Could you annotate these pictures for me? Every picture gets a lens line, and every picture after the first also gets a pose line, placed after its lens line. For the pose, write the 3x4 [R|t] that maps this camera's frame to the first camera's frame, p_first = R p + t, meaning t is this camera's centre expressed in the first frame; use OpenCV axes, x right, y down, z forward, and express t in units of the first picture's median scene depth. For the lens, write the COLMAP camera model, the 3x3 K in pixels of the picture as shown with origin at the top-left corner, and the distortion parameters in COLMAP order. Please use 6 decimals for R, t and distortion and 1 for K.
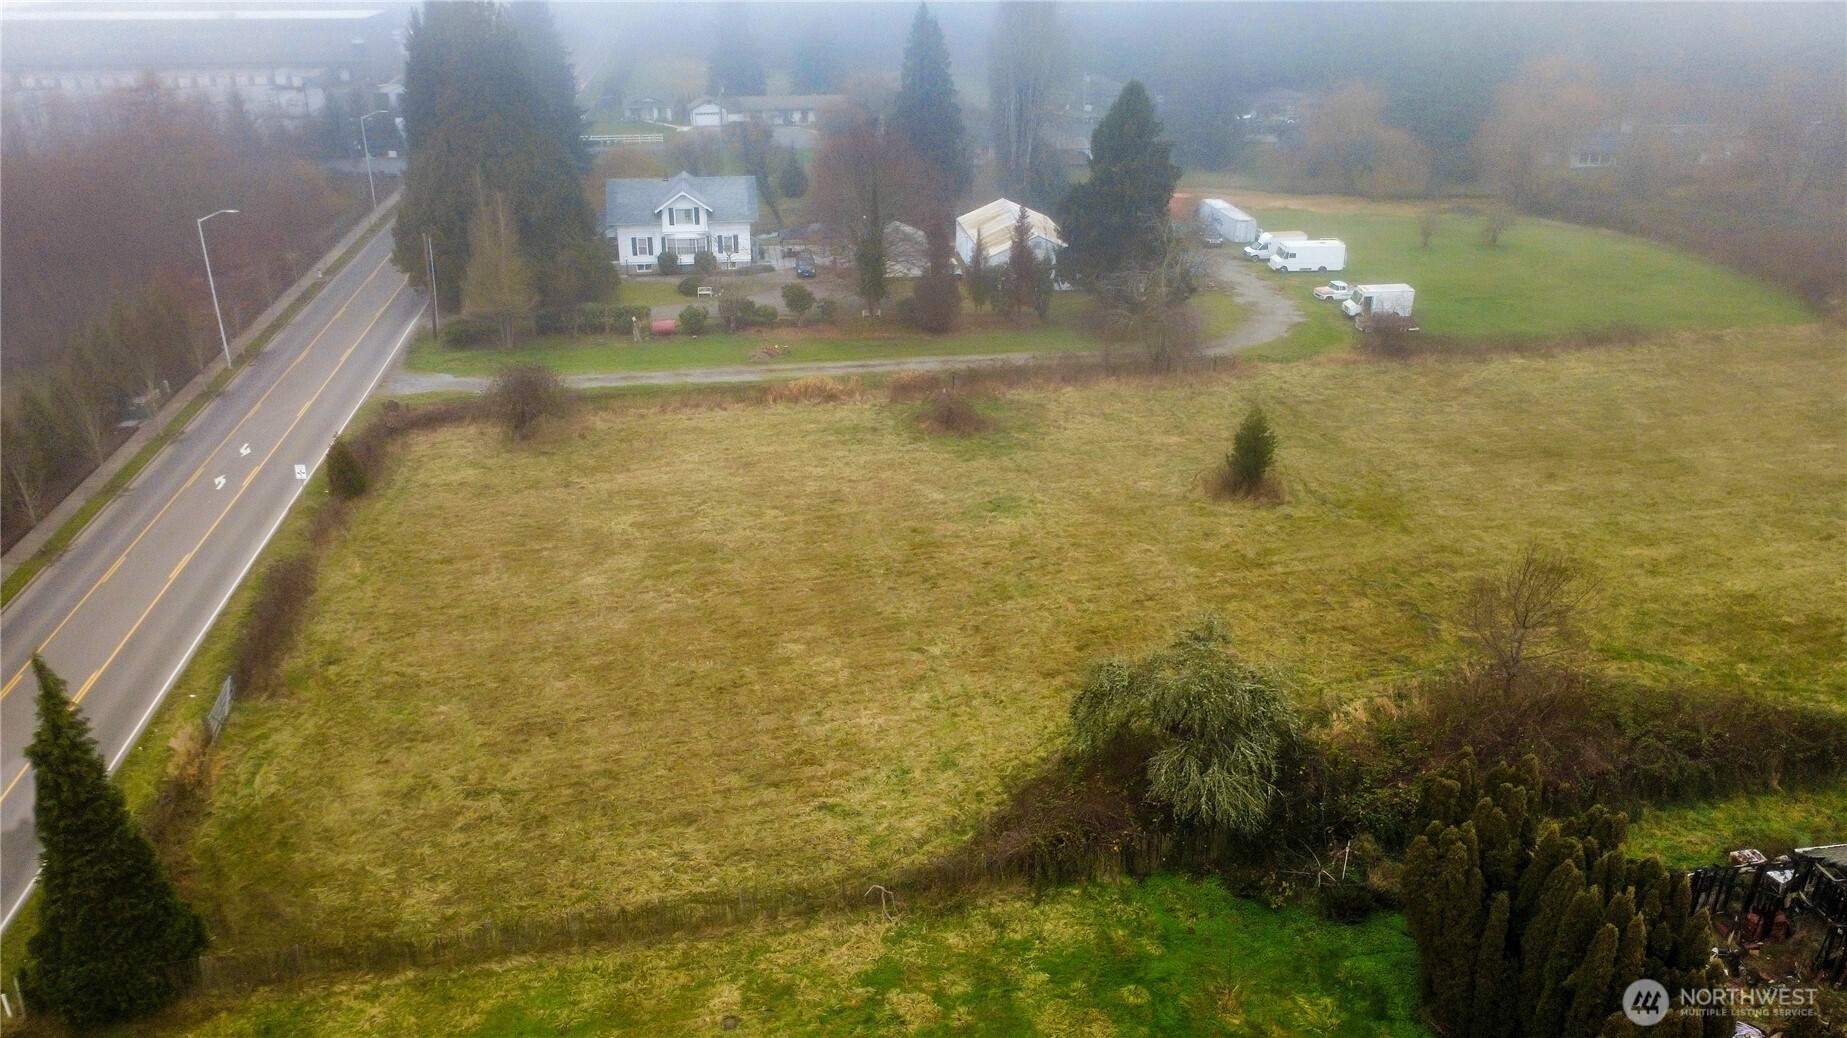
lens RADIAL K [[1340.1, 0, 923.0], [0, 1340.1, 522.0], [0, 0, 1]] dist [0.001476, -0.002054]
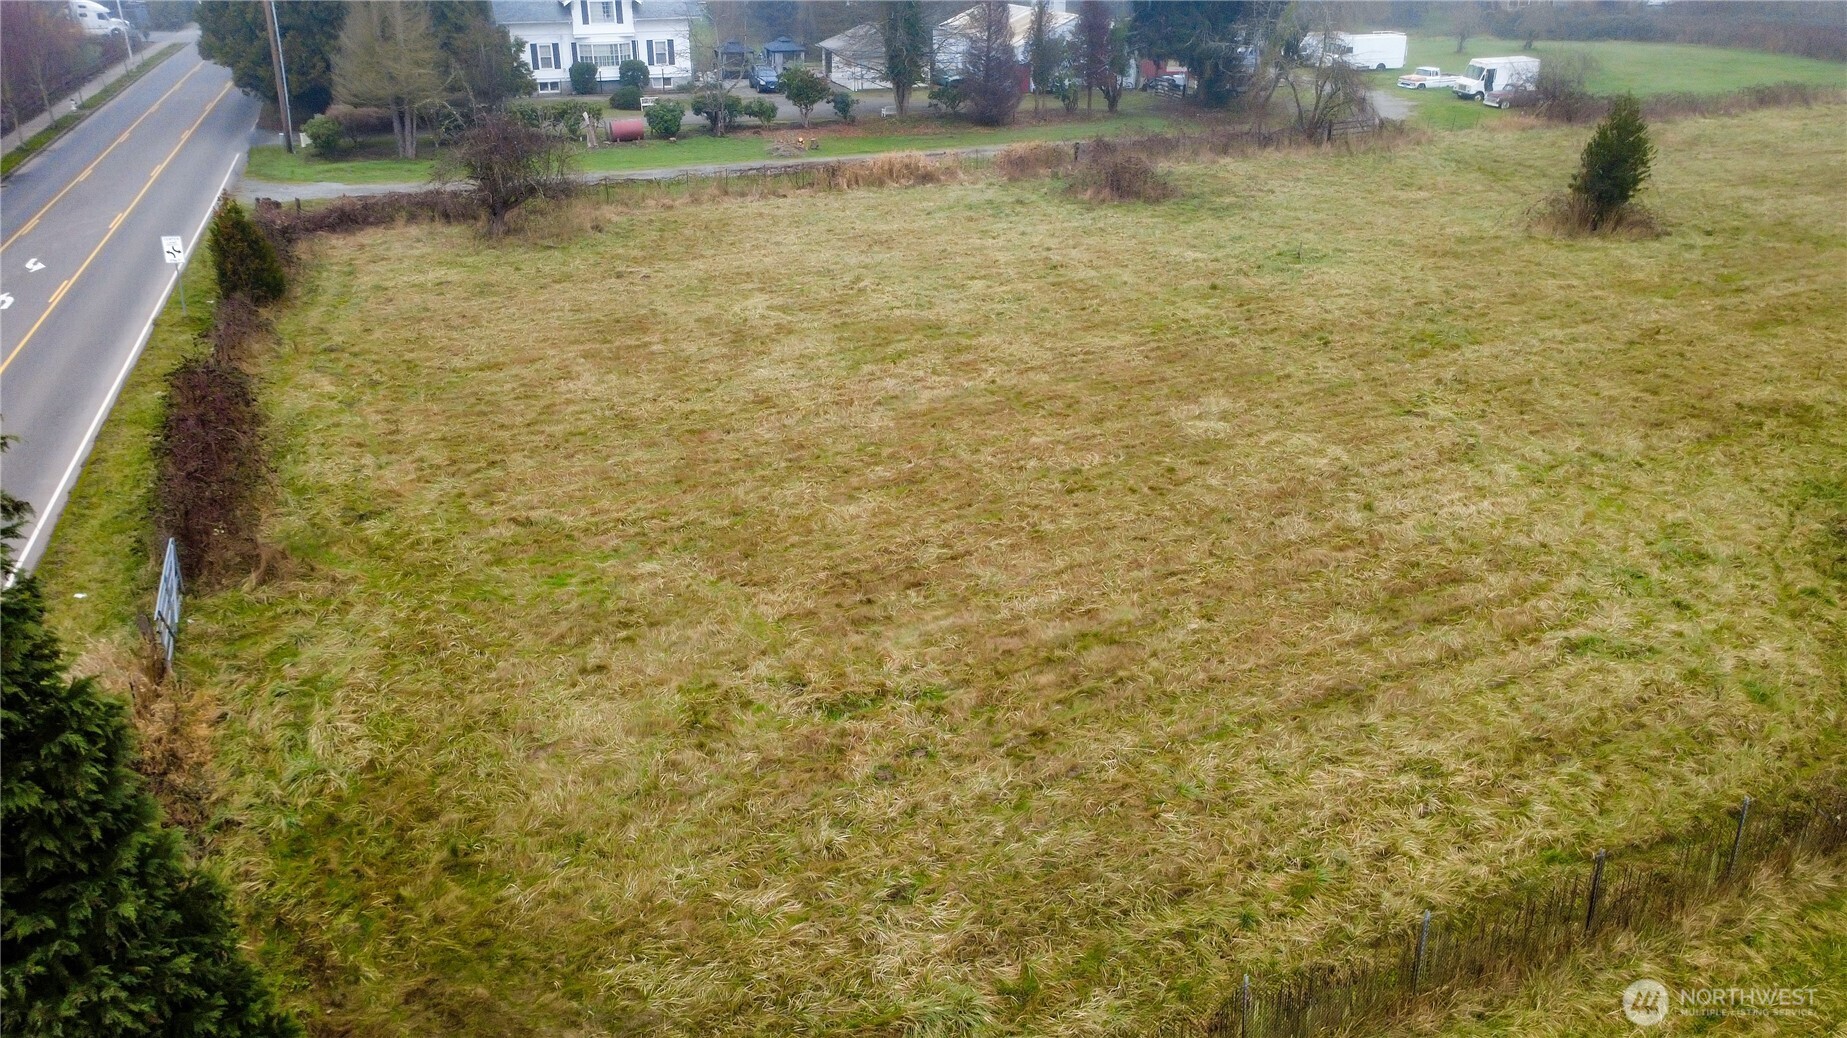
lens RADIAL K [[1340.1, 0, 923.0], [0, 1340.1, 522.0], [0, 0, 1]] dist [0.001476, -0.002054]
pose [[0.979134, -0.090892, 0.181756, -0.330968], [0.089980, 0.995855, 0.013271, 0.119056], [-0.182208, 0.003360, 0.983254, 0.480552]]
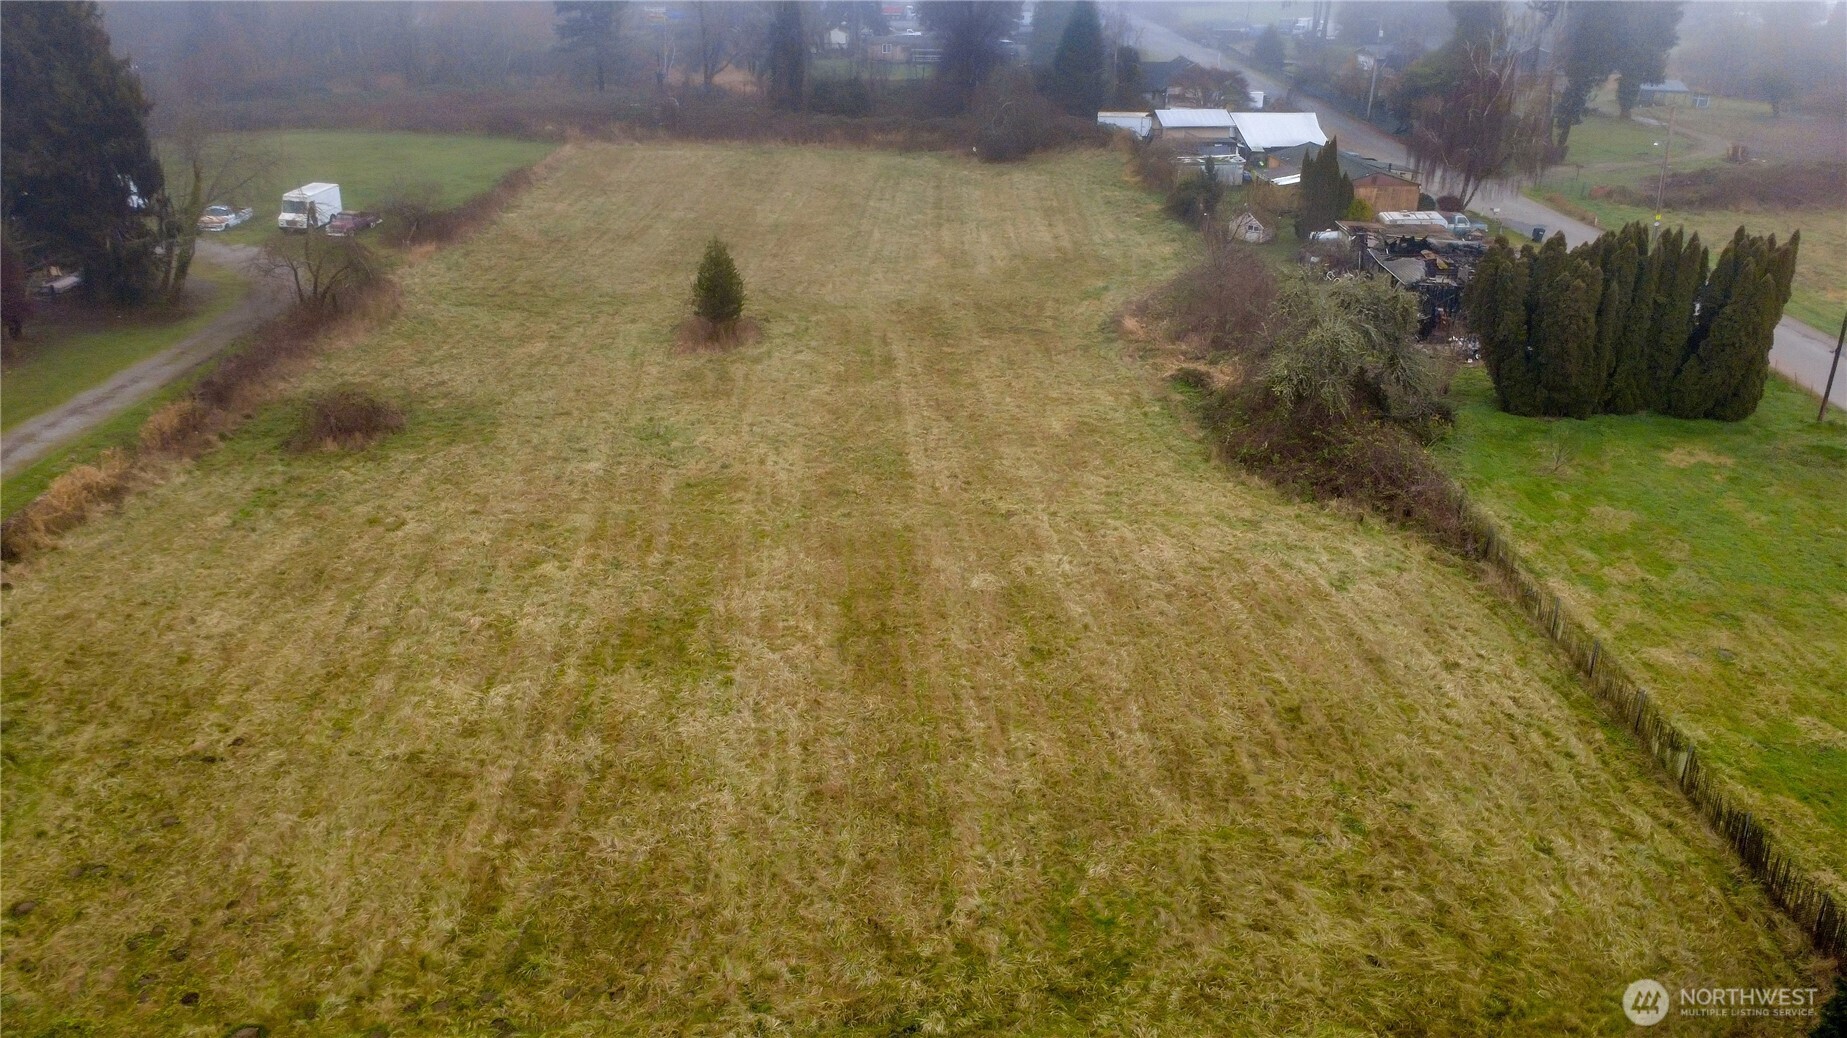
lens RADIAL K [[1340.1, 0, 923.0], [0, 1340.1, 522.0], [0, 0, 1]] dist [0.001476, -0.002054]
pose [[0.200138, -0.412762, 0.888579, -0.779733], [0.401741, 0.861753, 0.309816, -0.186079], [-0.893616, 0.294973, 0.338293, 0.790528]]
